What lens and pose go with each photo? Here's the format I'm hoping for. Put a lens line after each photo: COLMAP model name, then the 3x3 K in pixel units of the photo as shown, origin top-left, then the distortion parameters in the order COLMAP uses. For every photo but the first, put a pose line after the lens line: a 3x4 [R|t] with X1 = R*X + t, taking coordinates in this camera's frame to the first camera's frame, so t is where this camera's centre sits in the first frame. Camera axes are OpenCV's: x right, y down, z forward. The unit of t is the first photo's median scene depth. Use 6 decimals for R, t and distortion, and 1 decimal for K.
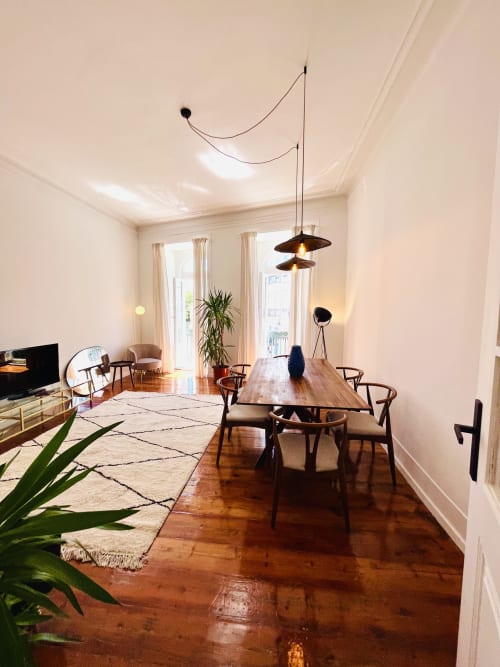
lens RADIAL K [[267.4, 0, 250.0], [0, 267.4, 333.5], [0, 0, 1]] dist [0.001428, 0.000057]
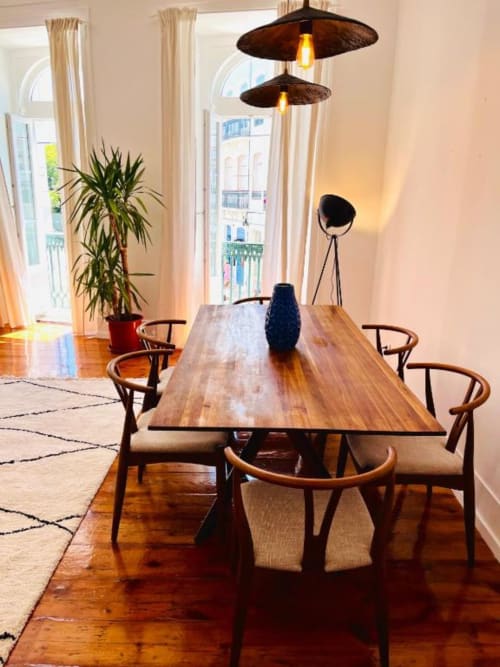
lens RADIAL K [[495.6, 0, 259.6], [0, 495.6, 333.9], [0, 0, 1]] dist [0.097565, -0.128571]
pose [[0.990587, -0.014522, 0.136112, 0.012378], [-0.011355, 0.982212, 0.187430, -0.027059], [-0.136413, -0.187211, 0.972802, 0.139364]]
